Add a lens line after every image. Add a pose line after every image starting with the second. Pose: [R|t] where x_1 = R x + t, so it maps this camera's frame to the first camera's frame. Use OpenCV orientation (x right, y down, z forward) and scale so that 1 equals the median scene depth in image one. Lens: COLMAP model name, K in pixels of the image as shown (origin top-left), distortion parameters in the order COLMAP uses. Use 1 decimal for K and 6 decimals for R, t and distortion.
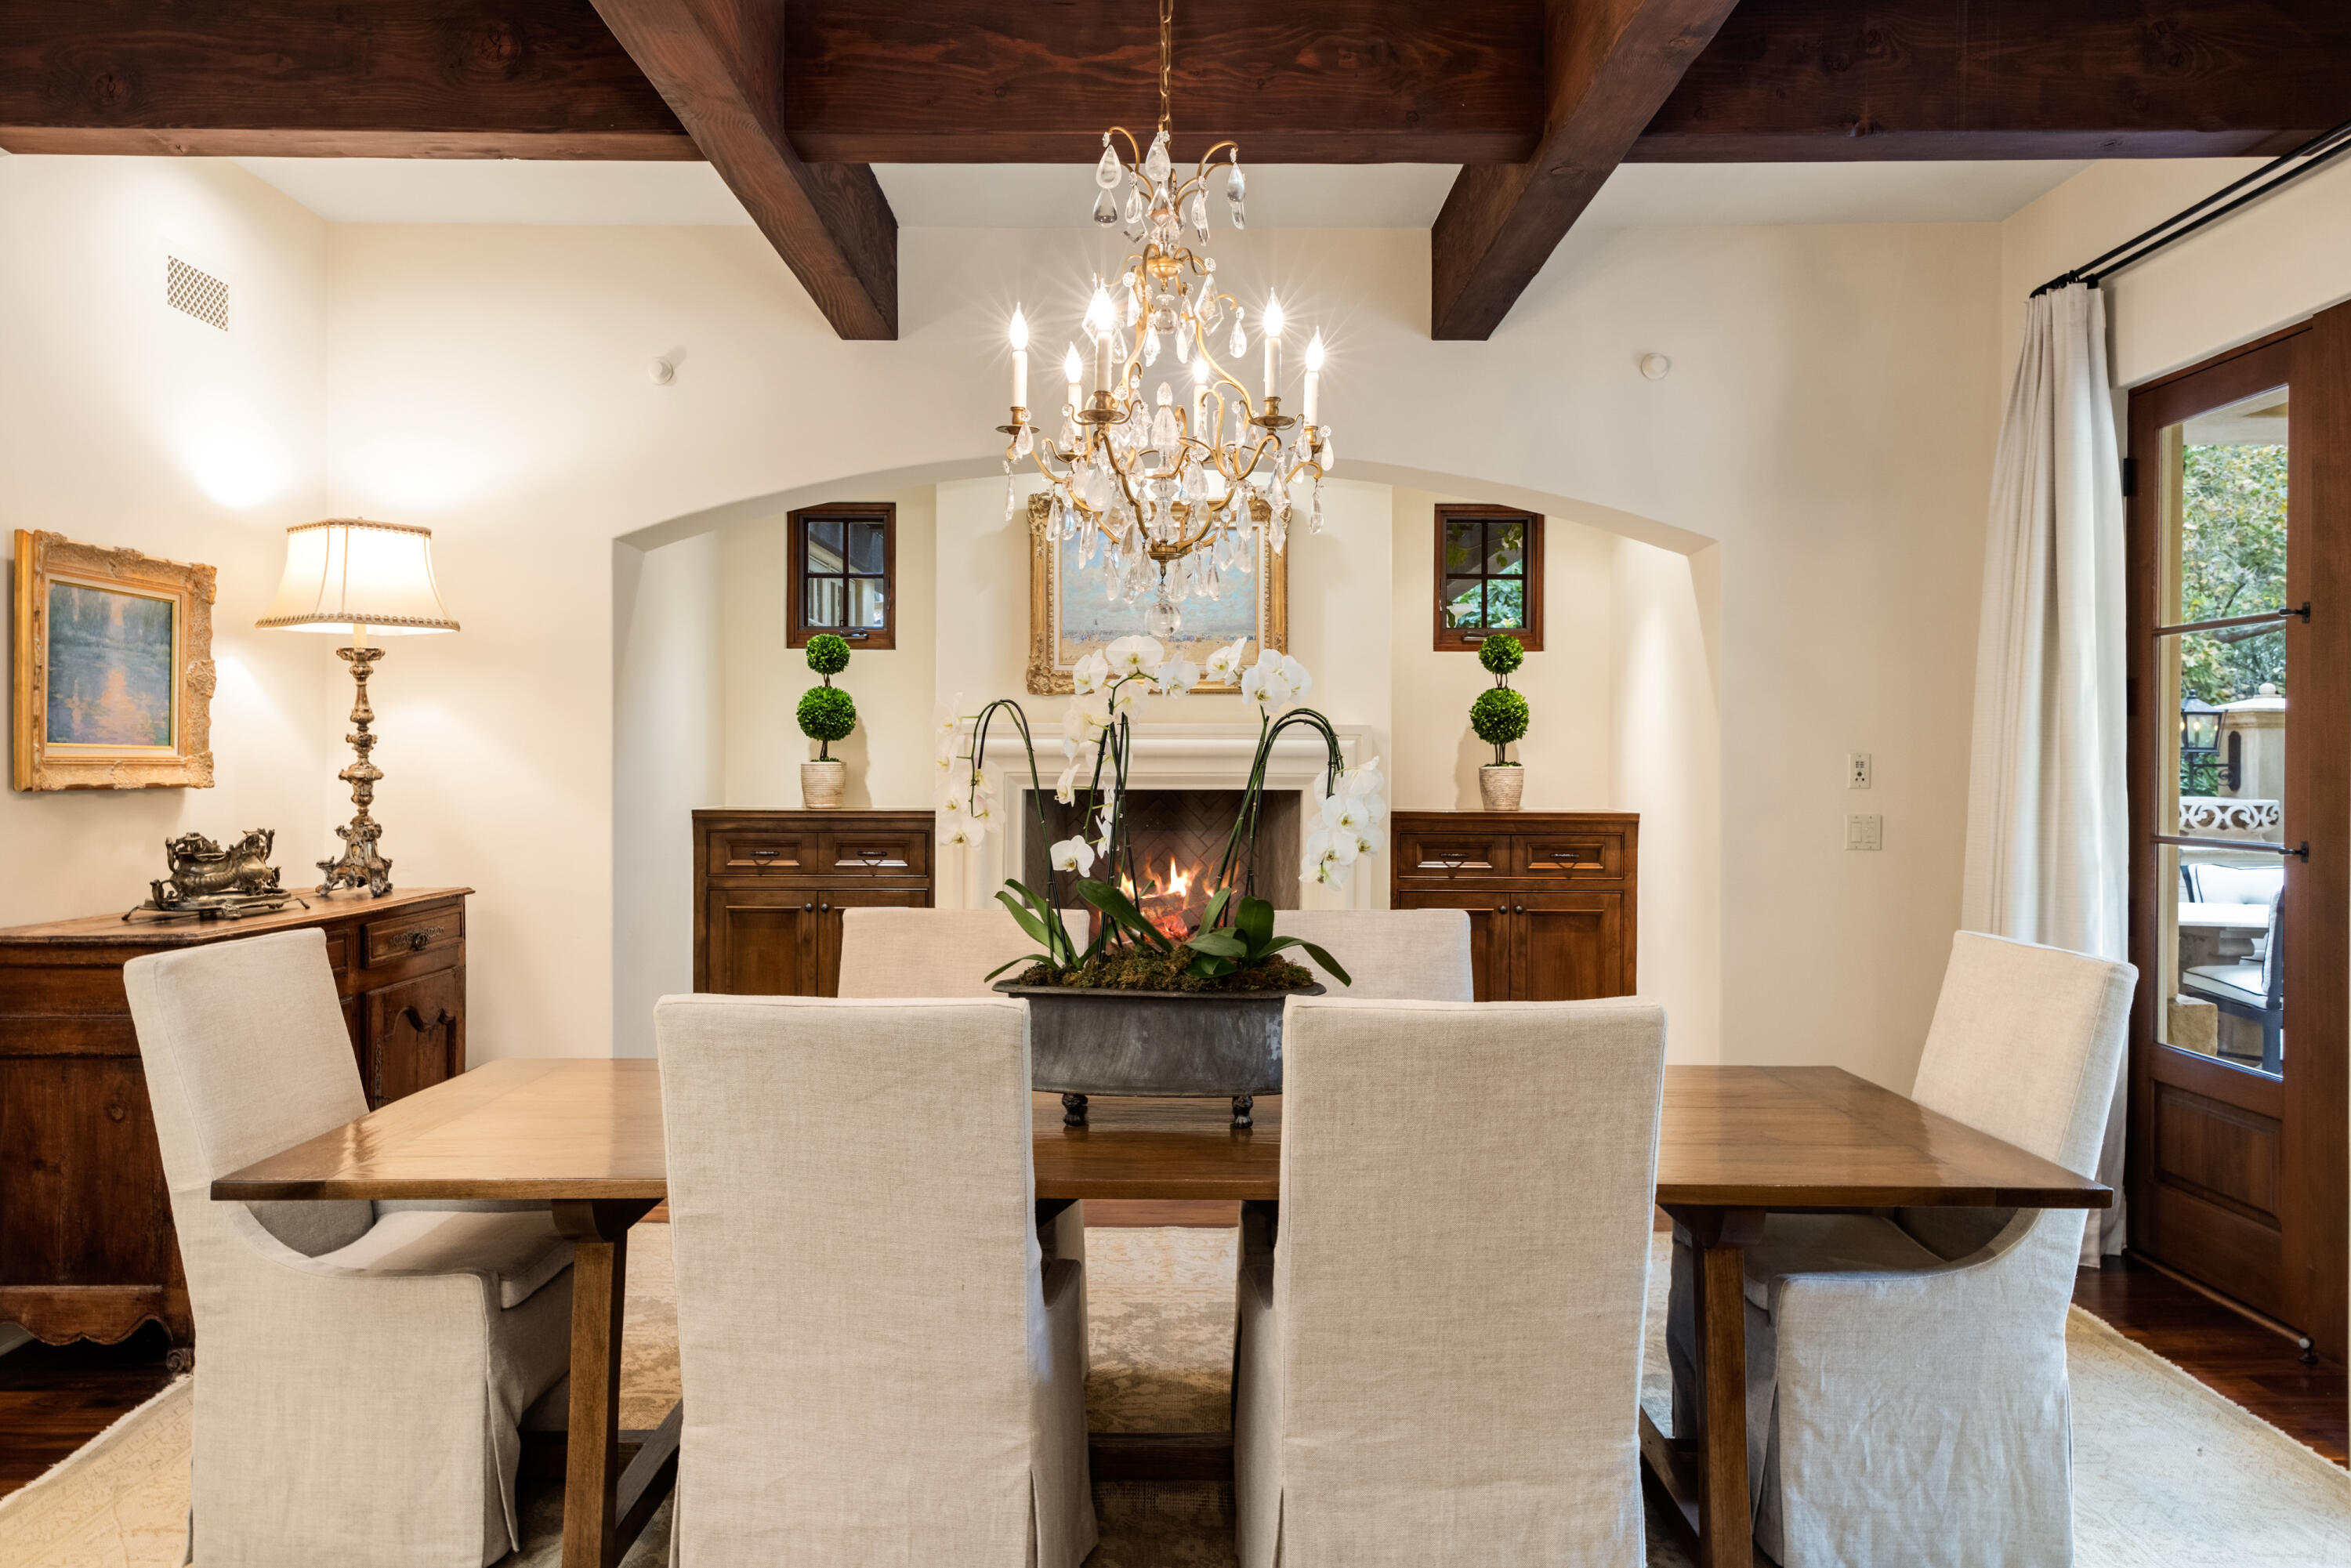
lens RADIAL K [[1668.5, 0, 1158.0], [0, 1668.5, 907.8], [0, 0, 1]] dist [-0.047733, 0.000389]
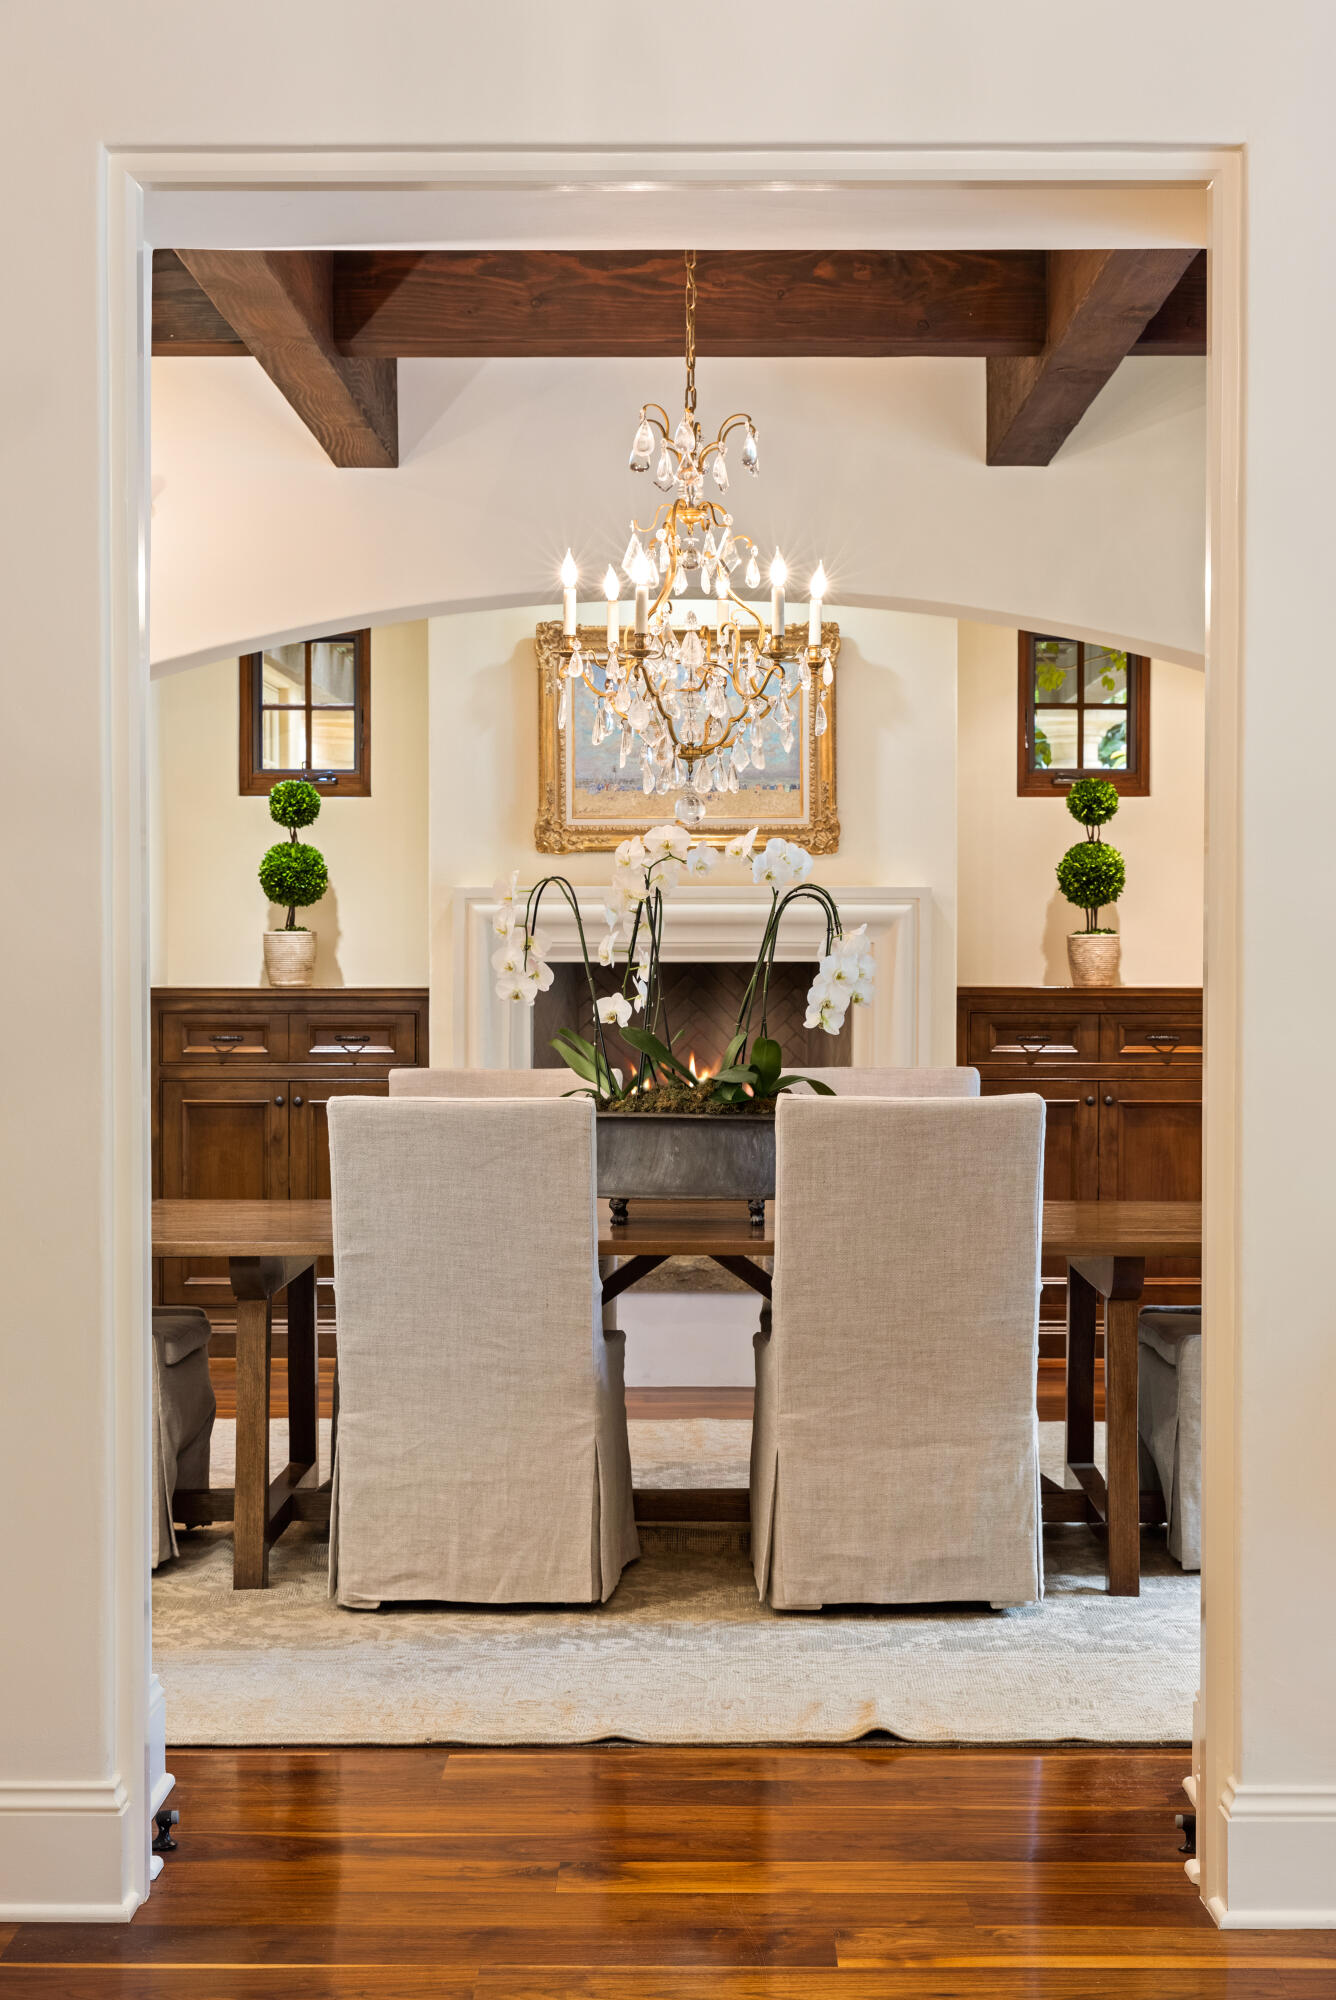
lens RADIAL K [[3112.7, 0, 668.0], [0, 3112.7, 1000.0], [0, 0, 1]] dist [-0.442673, -0.004425]
pose [[0.999975, -0.003252, -0.006236, 0.000478], [0.002838, 0.997860, -0.065326, 0.104592], [0.006435, 0.065306, 0.997845, -1.172354]]
